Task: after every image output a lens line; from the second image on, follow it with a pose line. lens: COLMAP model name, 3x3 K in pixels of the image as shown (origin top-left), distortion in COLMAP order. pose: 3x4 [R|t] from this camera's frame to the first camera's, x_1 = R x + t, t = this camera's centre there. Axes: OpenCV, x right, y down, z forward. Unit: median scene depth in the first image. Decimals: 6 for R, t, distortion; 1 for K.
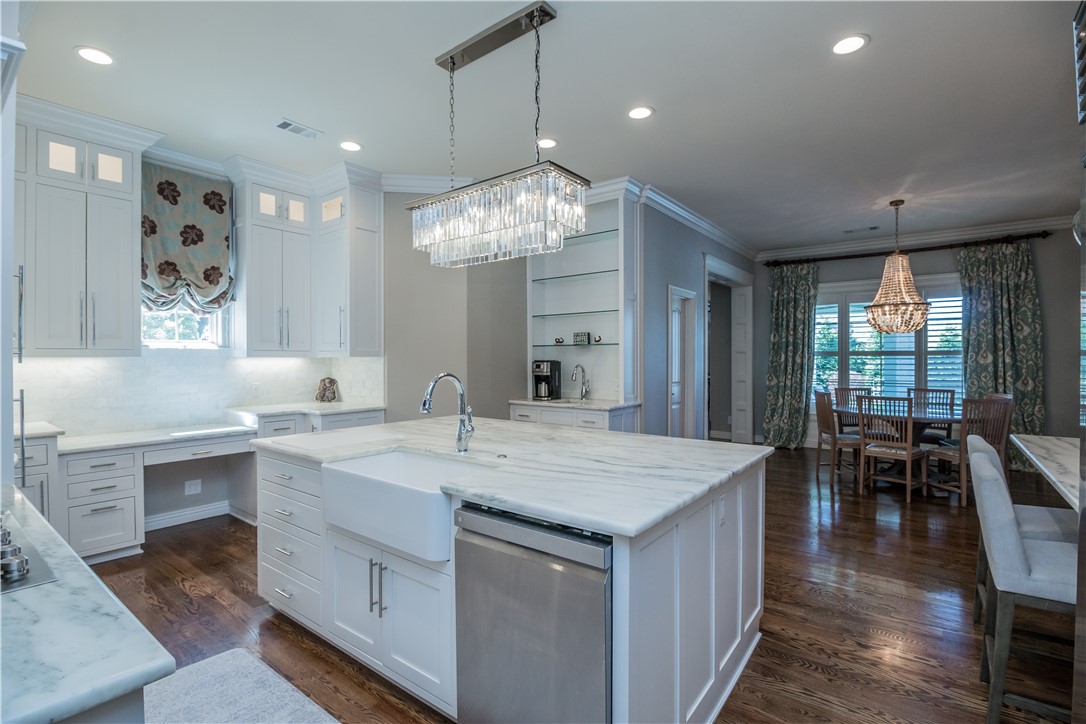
lens RADIAL K [[503.2, 0, 571.7], [0, 503.2, 362.5], [0, 0, 1]] dist [-0.013217, -0.006045]
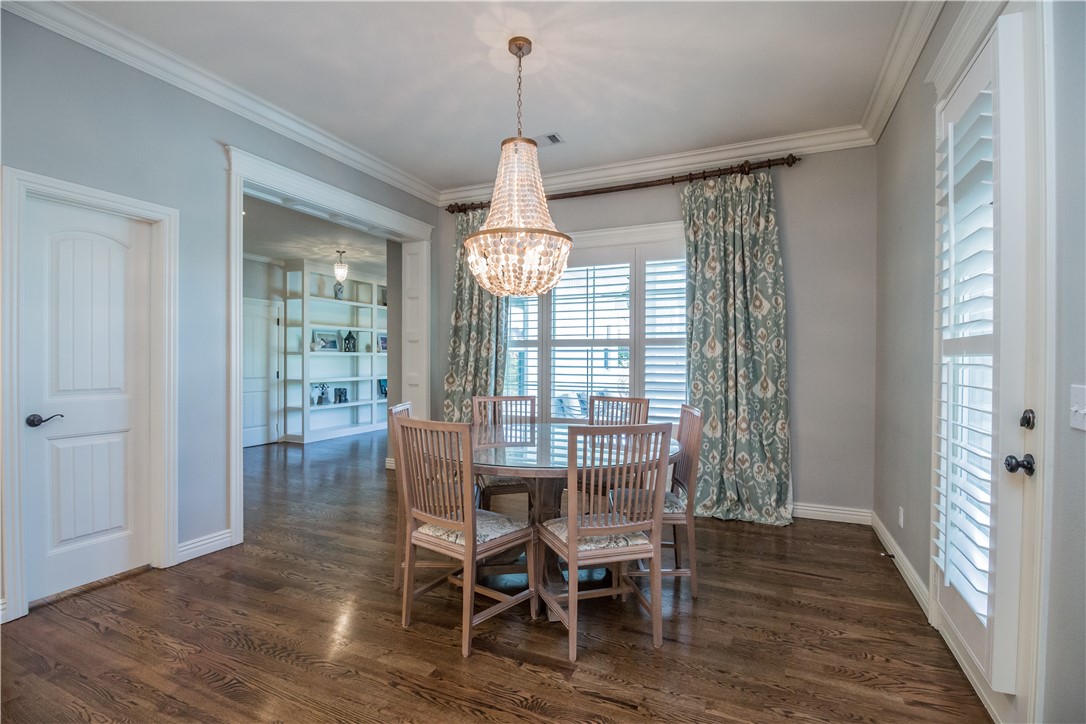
lens RADIAL K [[503.2, 0, 549.9], [0, 503.2, 367.6], [0, 0, 1]] dist [-0.013217, -0.006045]
pose [[0.974814, 0.002613, 0.223005, 0.482207], [-0.004258, 0.999967, 0.006894, 0.012510], [-0.222979, -0.007670, 0.974793, 0.407130]]
